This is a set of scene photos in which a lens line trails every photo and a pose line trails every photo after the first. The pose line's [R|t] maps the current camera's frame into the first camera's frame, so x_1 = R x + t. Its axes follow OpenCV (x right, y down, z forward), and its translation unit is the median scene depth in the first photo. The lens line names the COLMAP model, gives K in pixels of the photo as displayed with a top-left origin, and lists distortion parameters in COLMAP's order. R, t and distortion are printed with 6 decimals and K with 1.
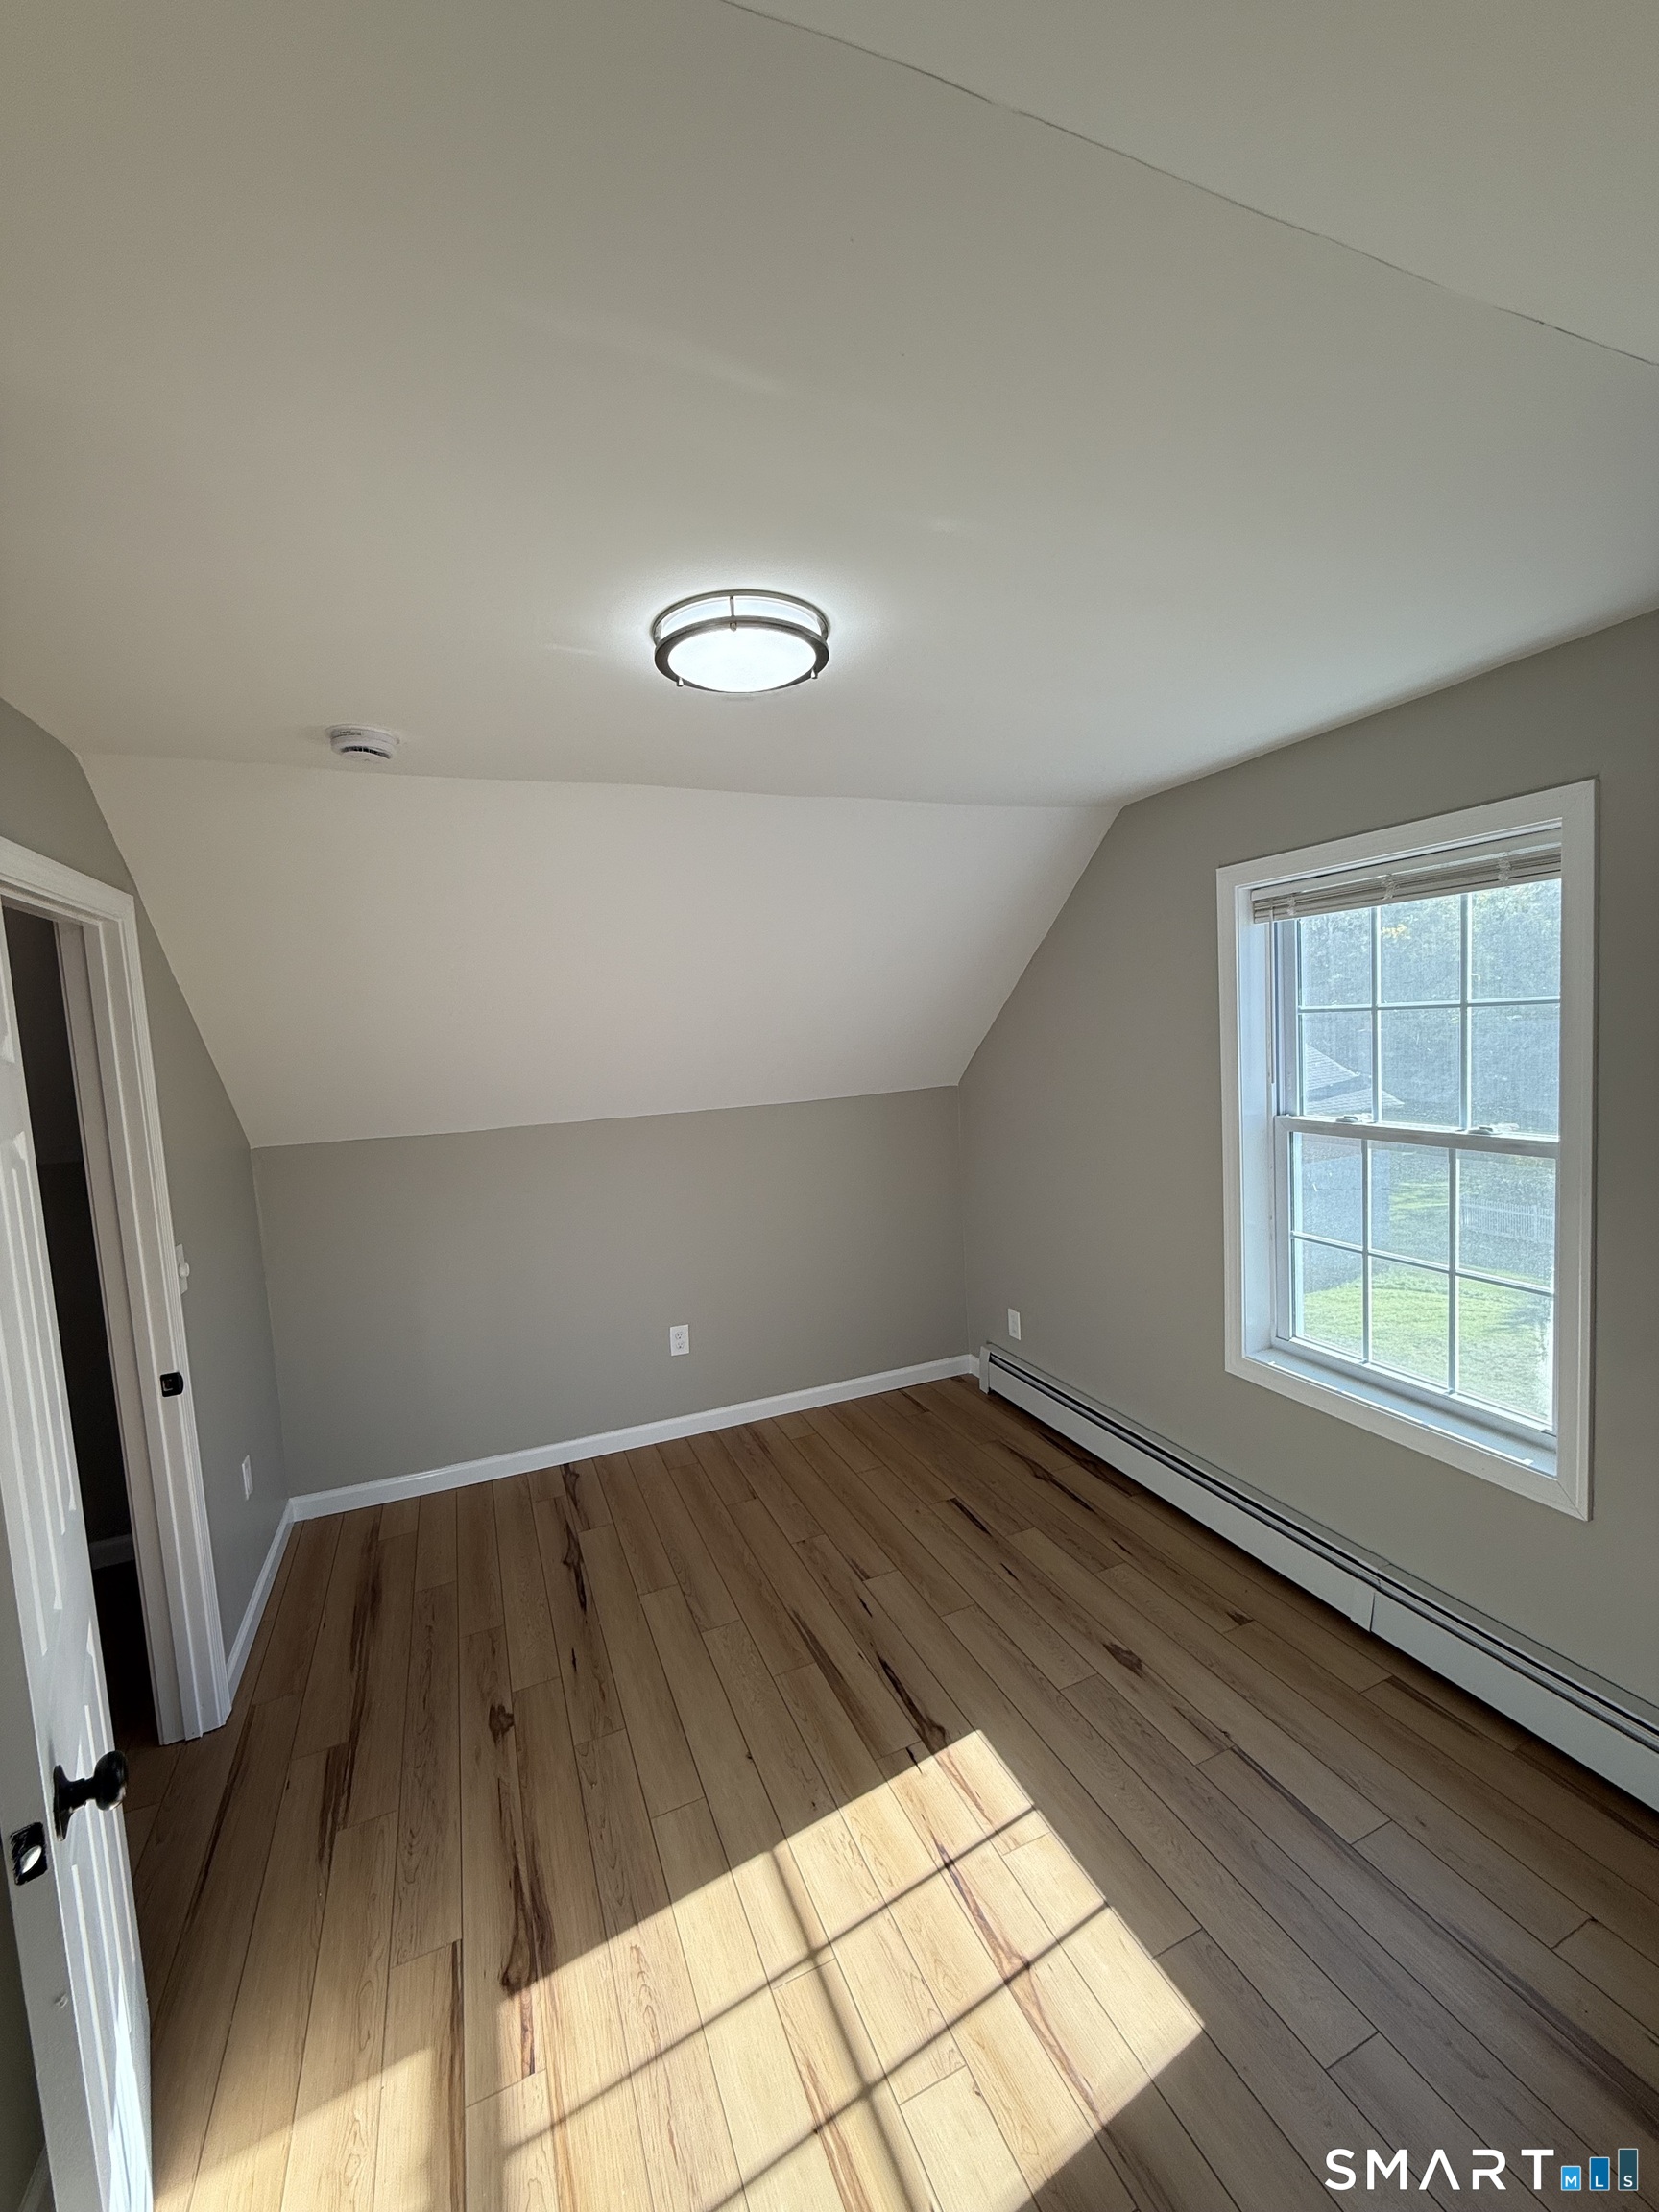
lens RADIAL K [[889.3, 0, 809.6], [0, 889.3, 1103.6], [0, 0, 1]] dist [0.005349, -0.000358]
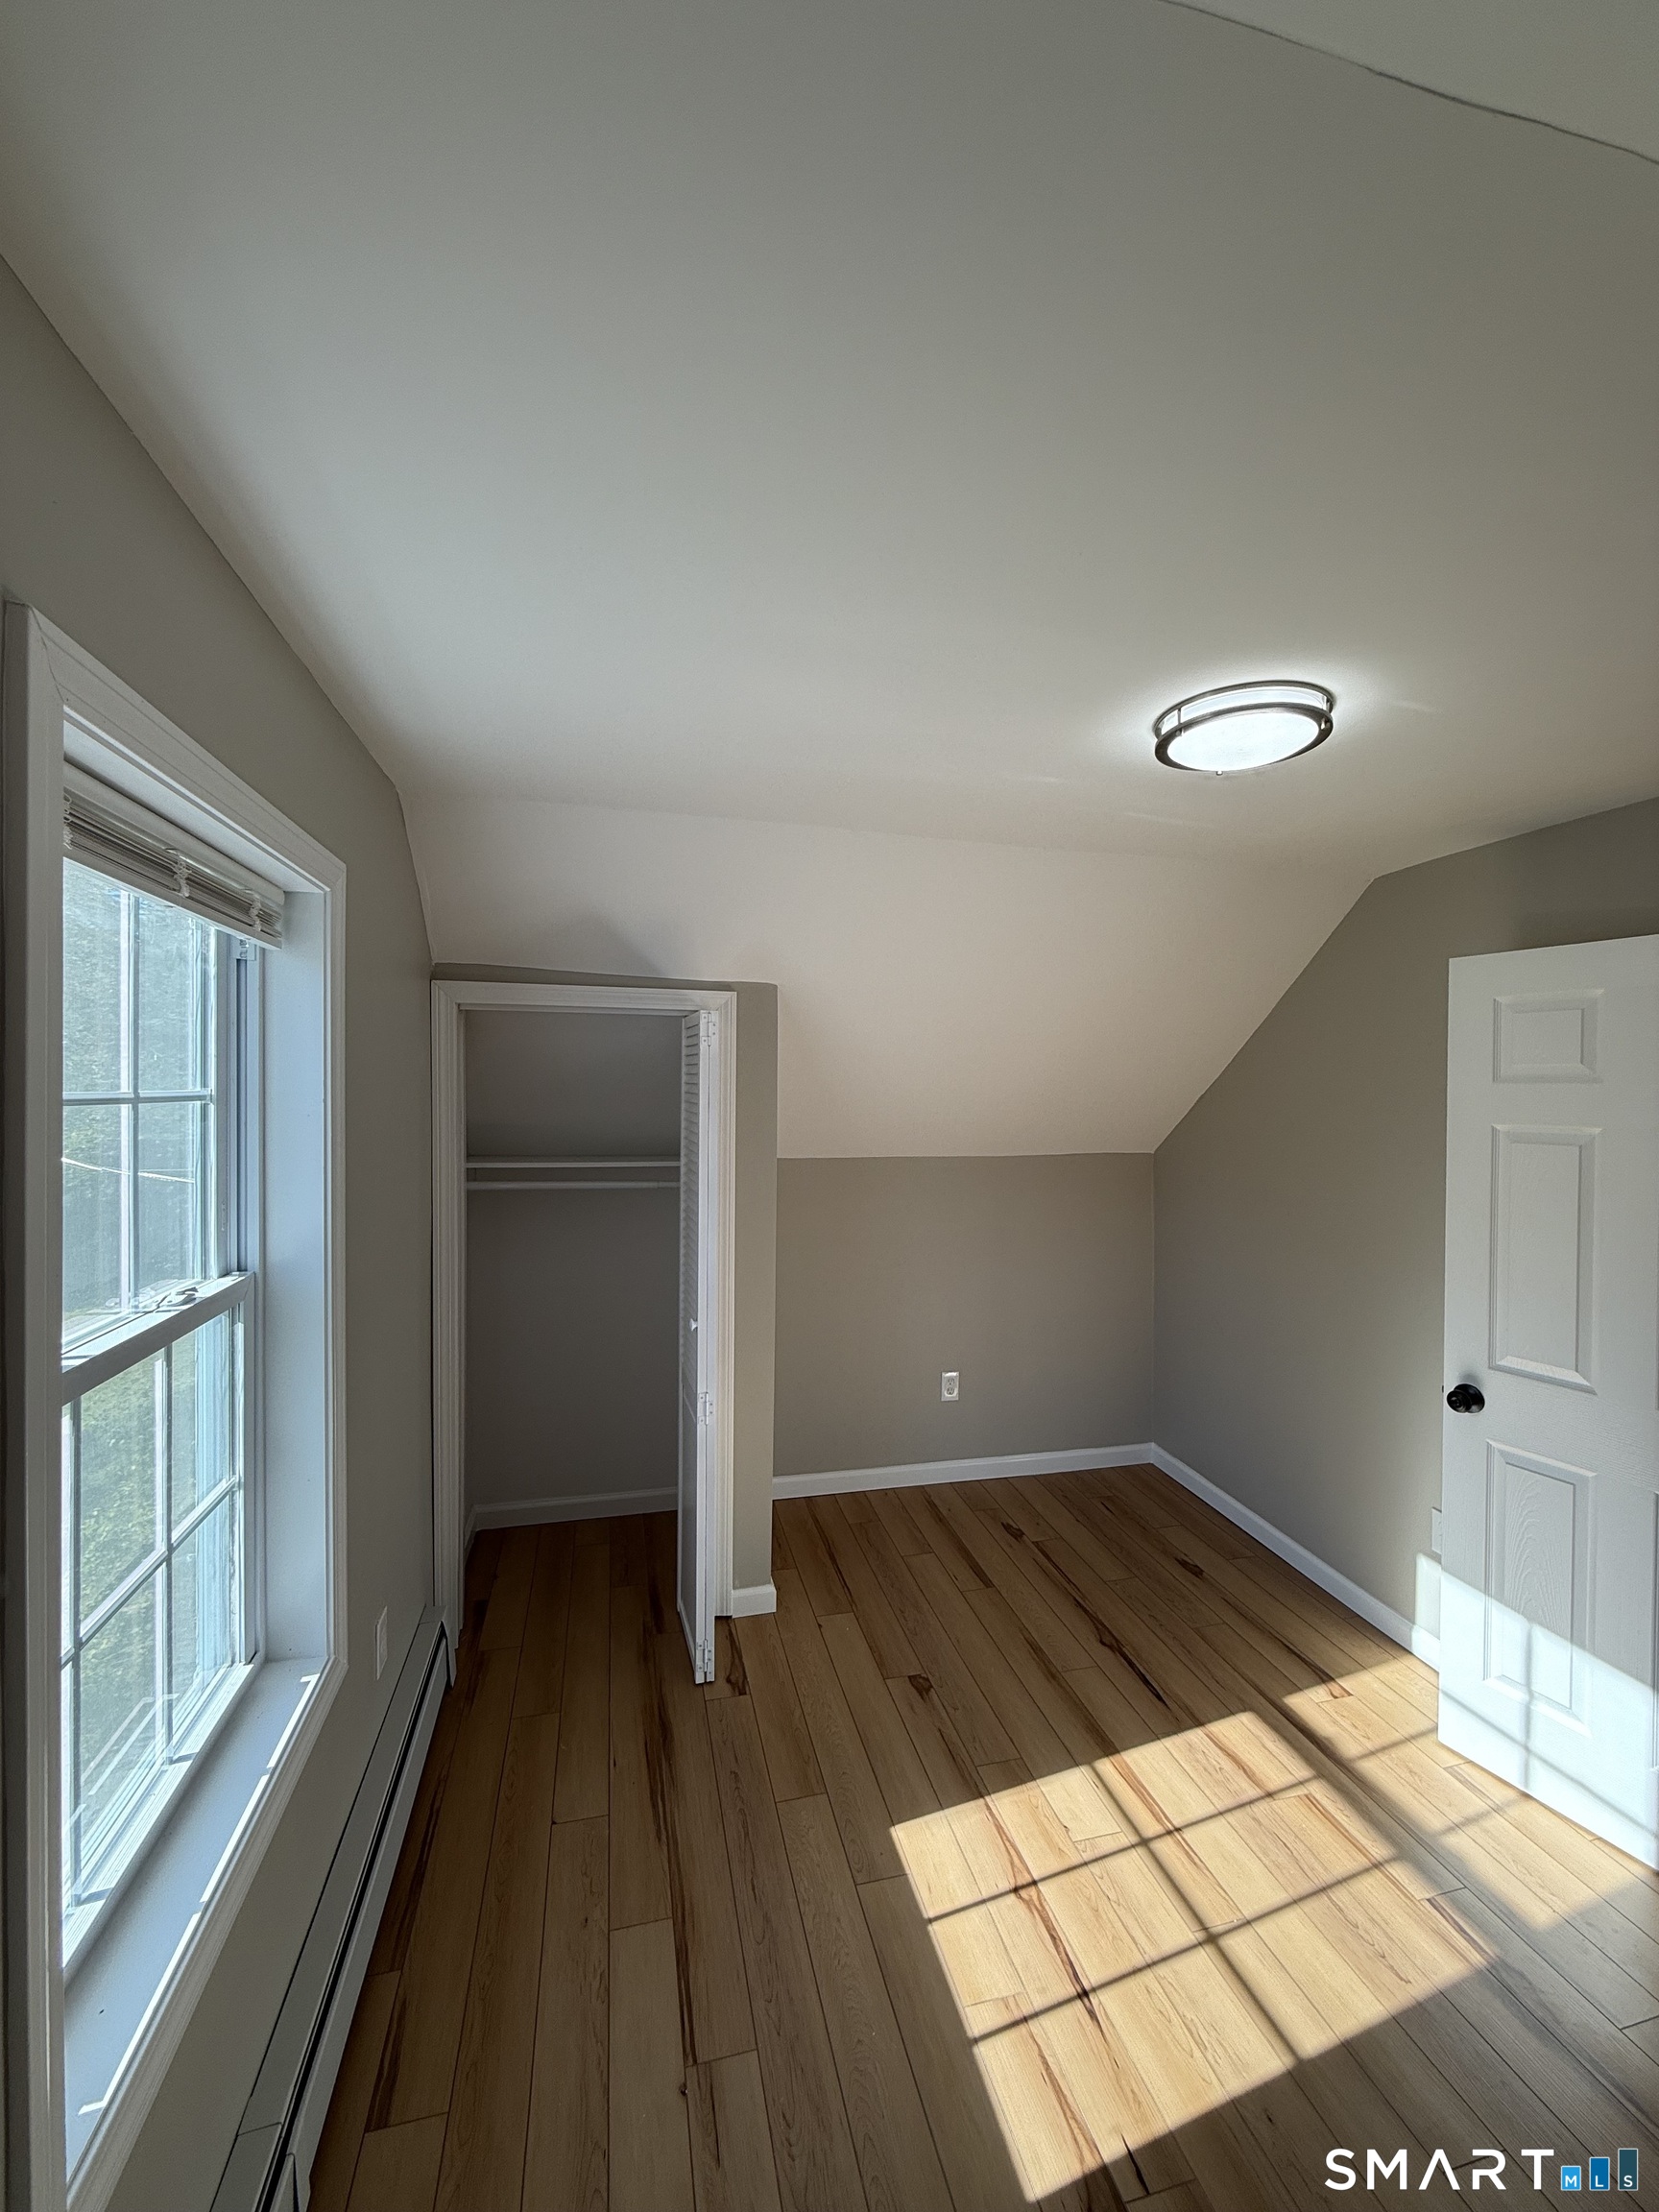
lens RADIAL K [[889.3, 0, 836.9], [0, 889.3, 1107.1], [0, 0, 1]] dist [0.005349, -0.000358]
pose [[-0.990495, 0.047879, 0.128949, 0.243167], [0.060747, 0.993353, 0.097778, -0.161237], [-0.123410, 0.104682, -0.986819, 1.835213]]
